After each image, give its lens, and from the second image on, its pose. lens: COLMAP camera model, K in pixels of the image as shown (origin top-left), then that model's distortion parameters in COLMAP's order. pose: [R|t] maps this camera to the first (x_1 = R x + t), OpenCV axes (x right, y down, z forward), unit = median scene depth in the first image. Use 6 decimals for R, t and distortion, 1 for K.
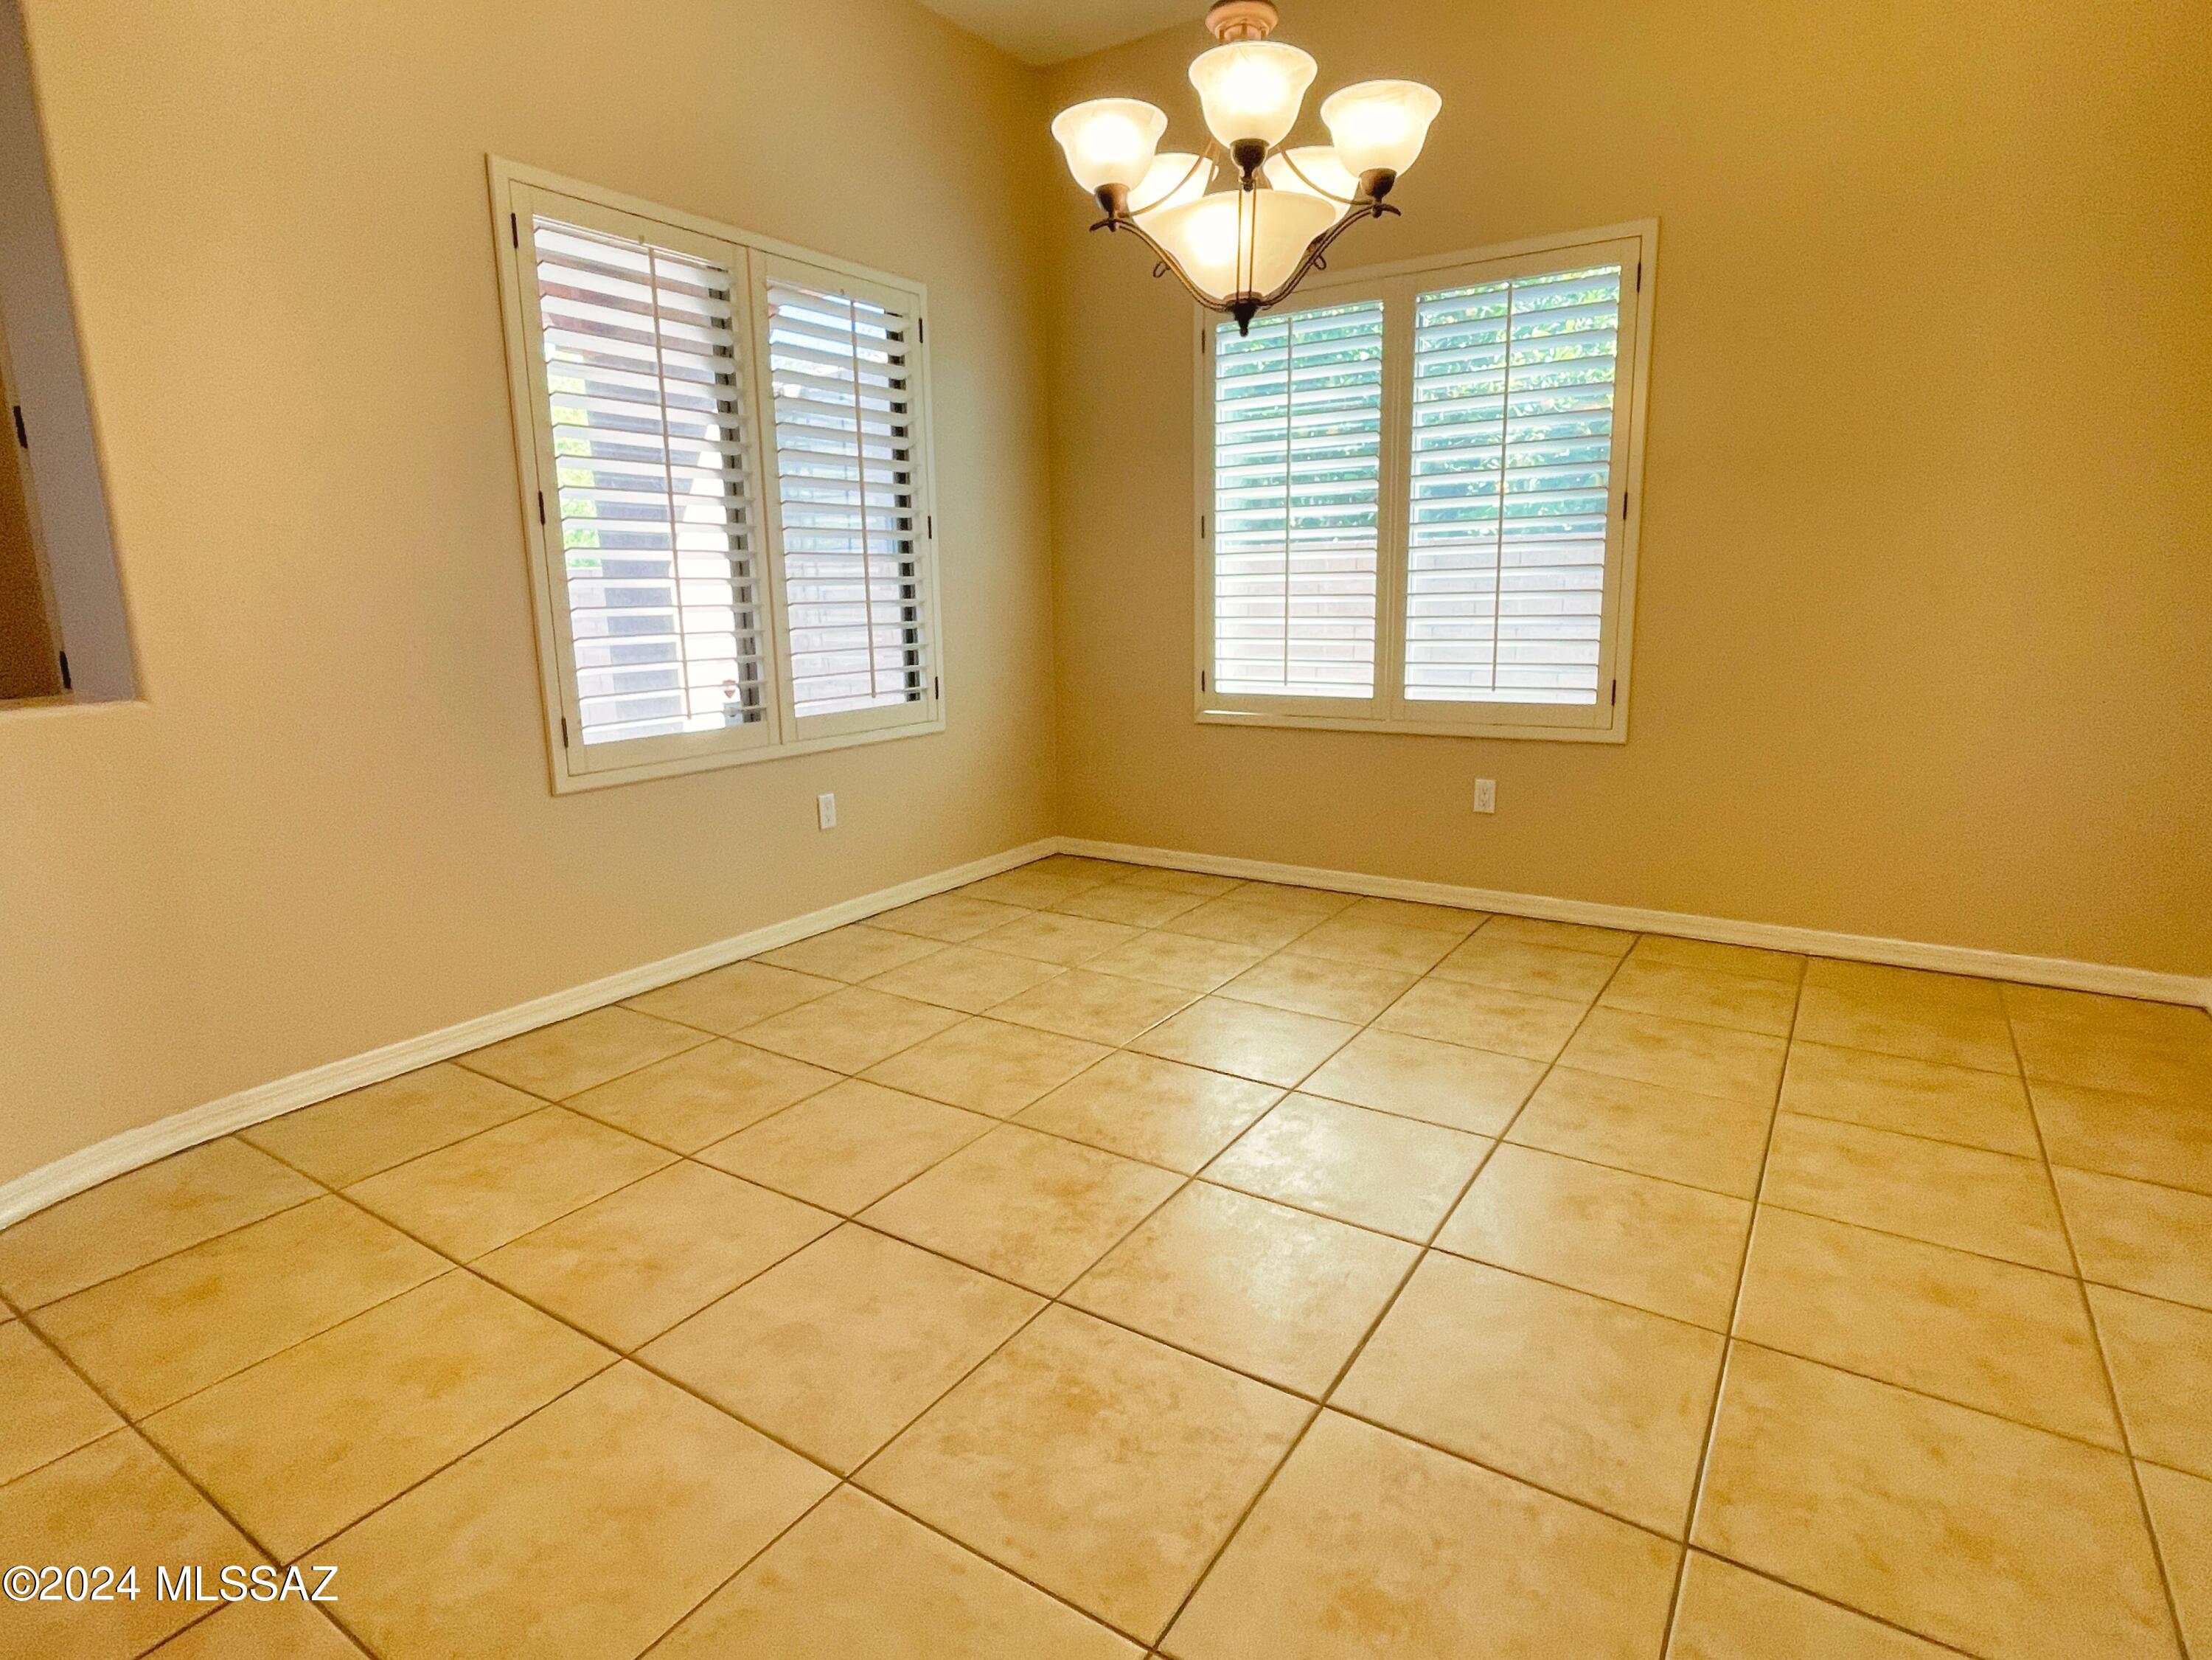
lens RADIAL K [[1145.7, 0, 1121.5], [0, 1145.7, 832.2], [0, 0, 1]] dist [0.007345, -0.005162]
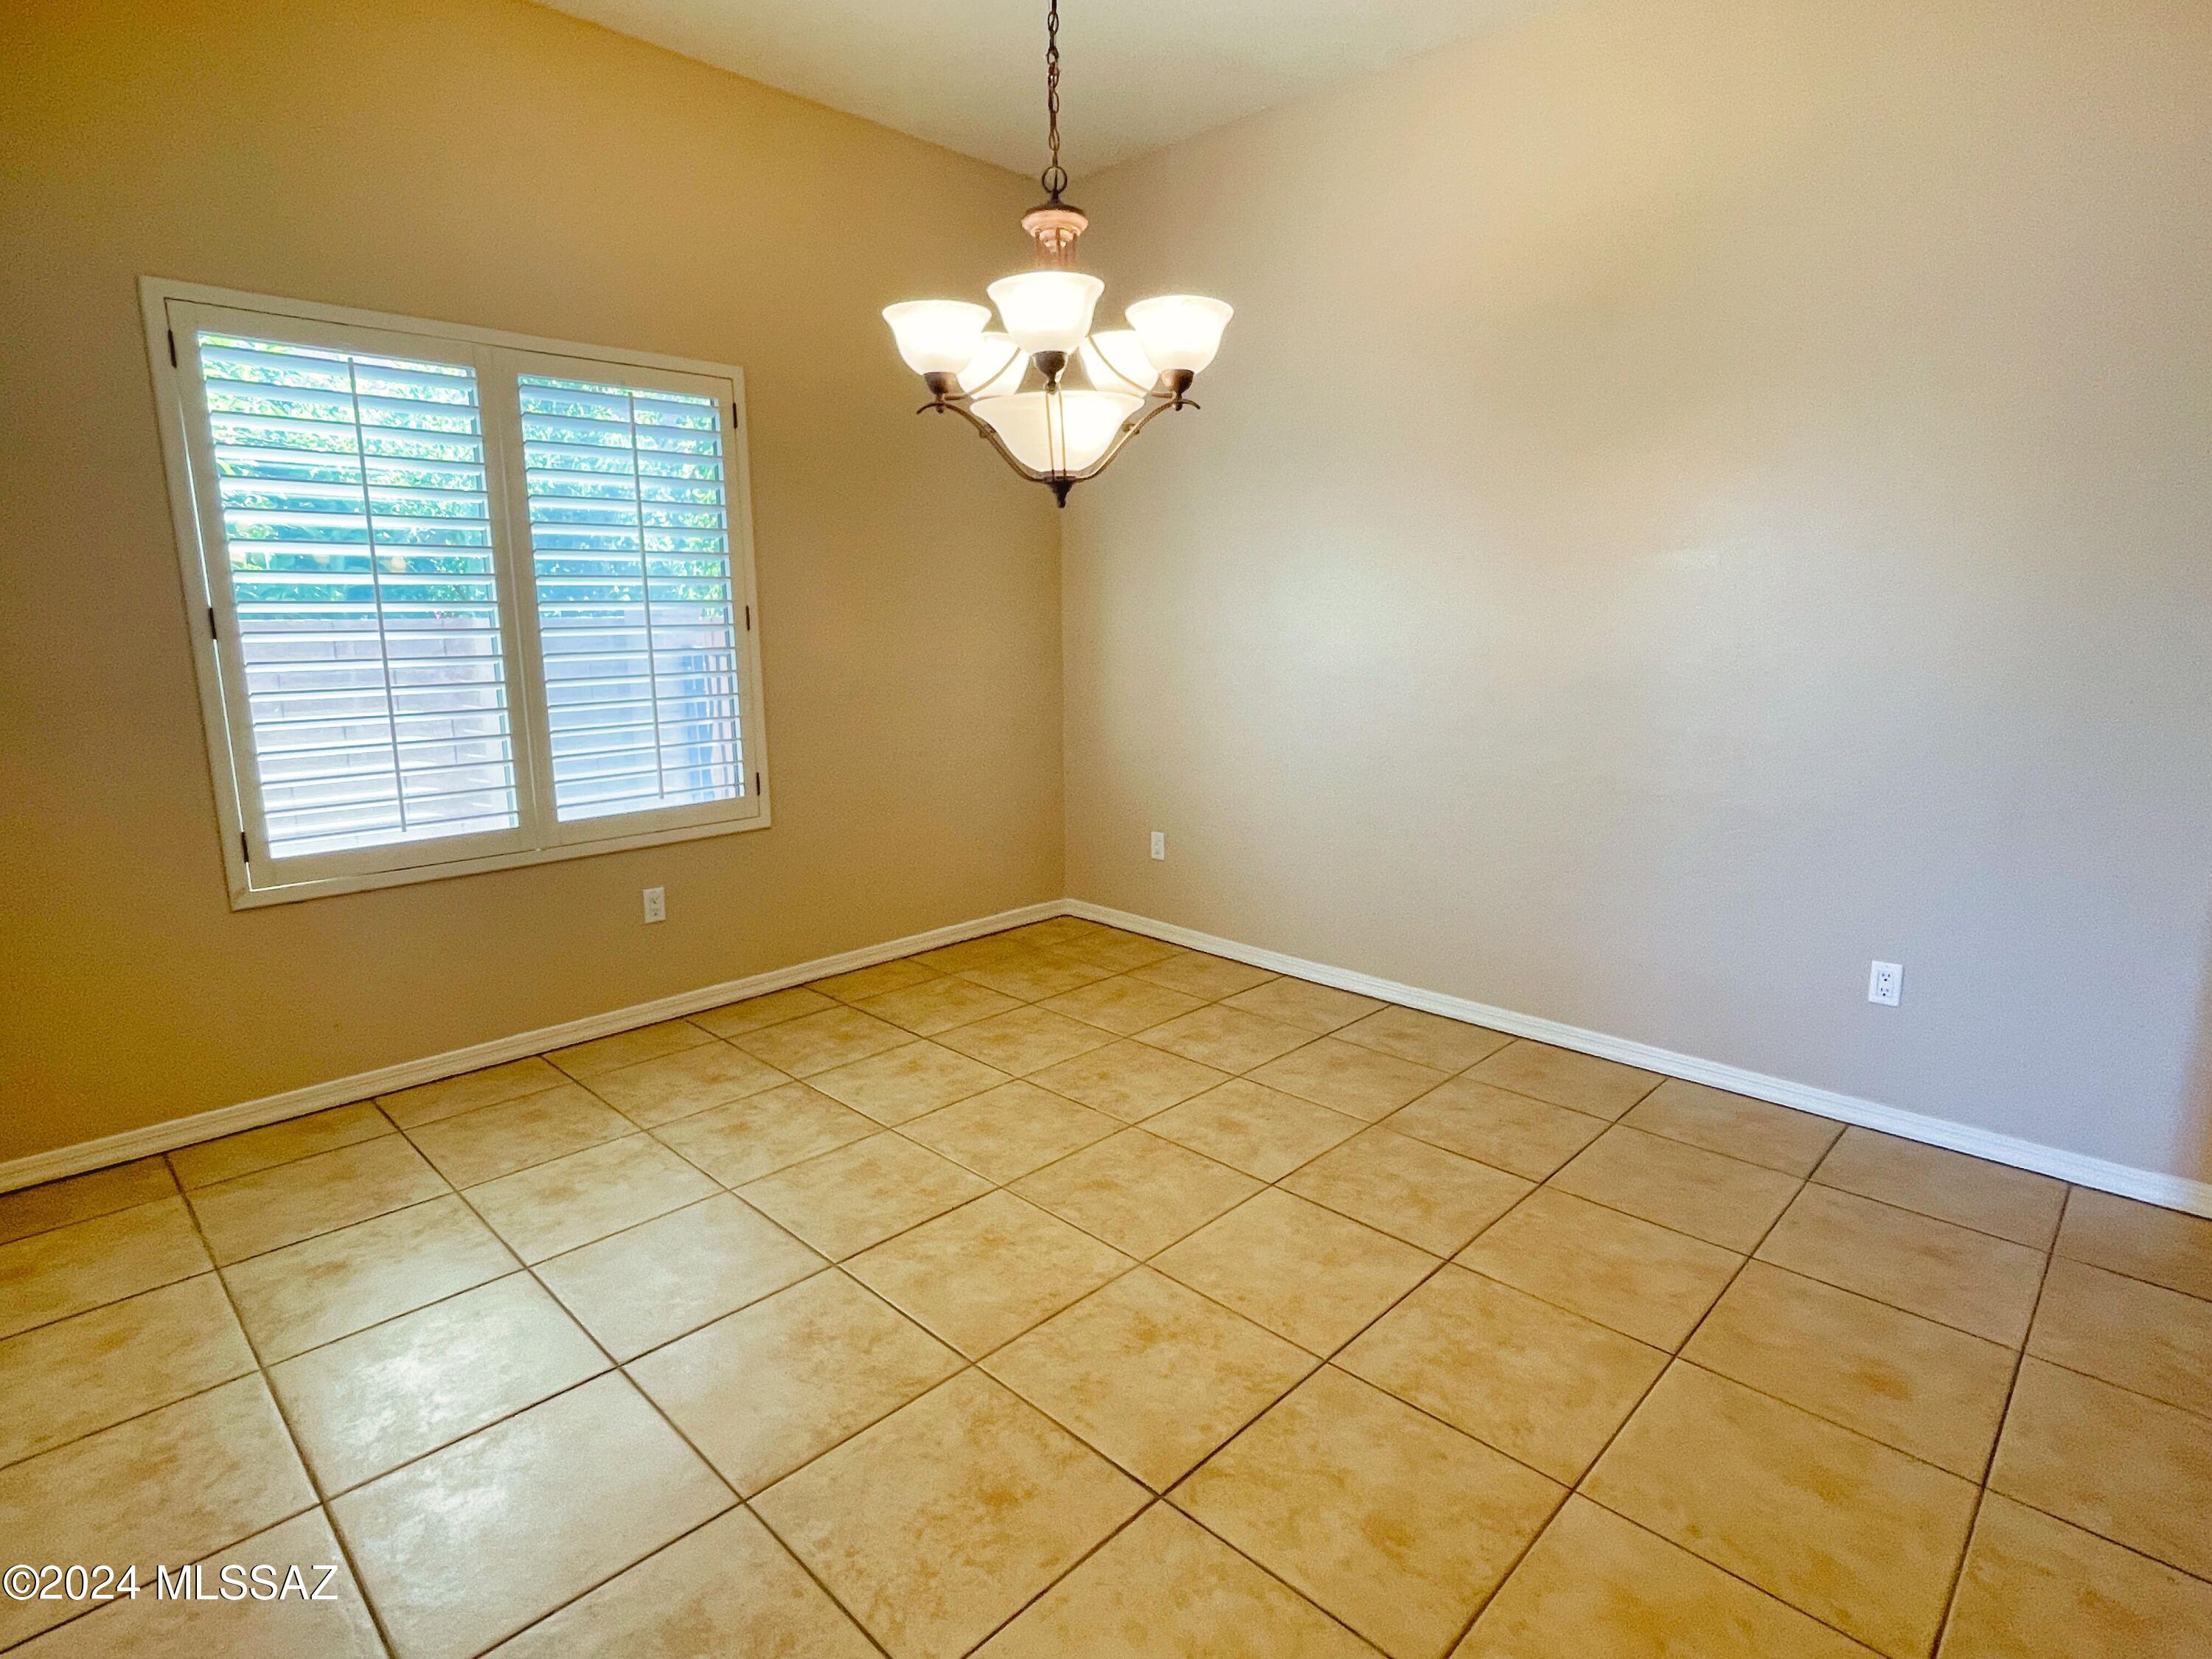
lens RADIAL K [[1145.6, 0, 1074.0], [0, 1145.6, 822.4], [0, 0, 1]] dist [0.007345, -0.005162]
pose [[0.215312, -0.165036, 0.962499, -0.726539], [0.205526, 0.971198, 0.120551, -0.195904], [-0.954673, 0.171863, 0.243030, 0.560607]]
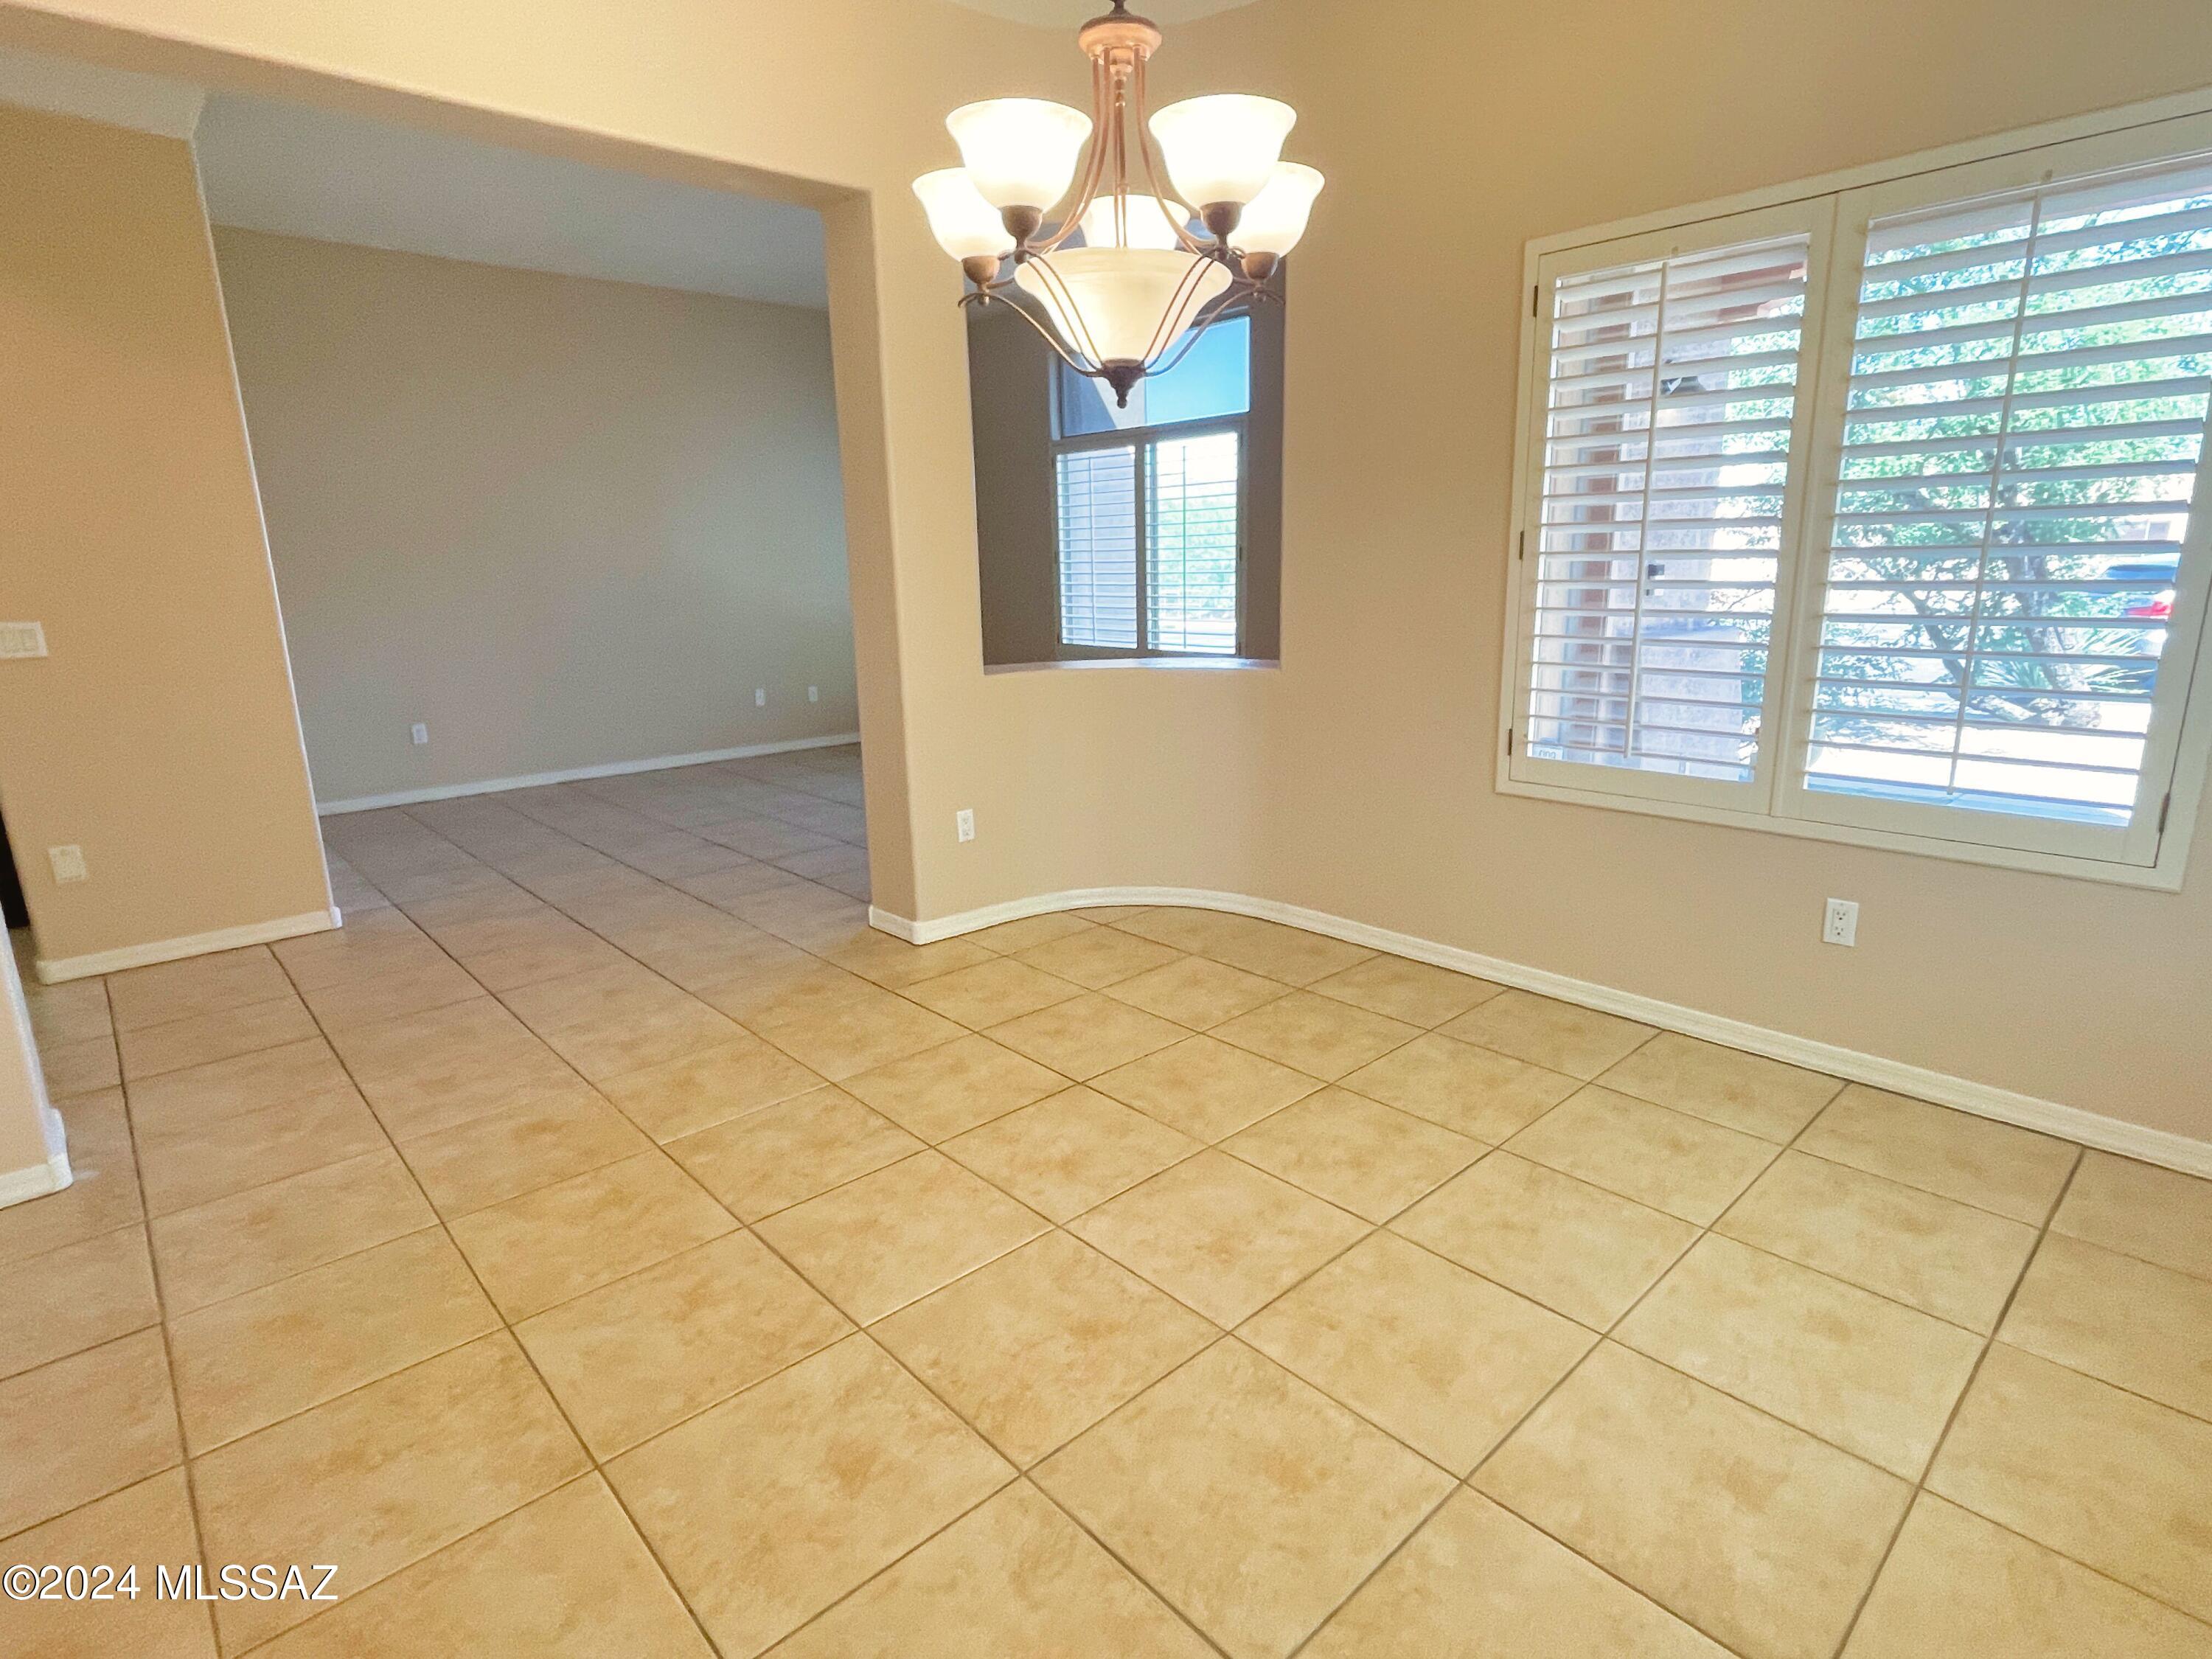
lens RADIAL K [[1145.6, 0, 1099.2], [0, 1145.6, 836.8], [0, 0, 1]] dist [0.007345, -0.005162]
pose [[-0.246924, 0.253327, -0.935336, 0.737152], [-0.180289, 0.936362, 0.301200, -0.279531], [0.952116, 0.243004, -0.185539, 0.886152]]
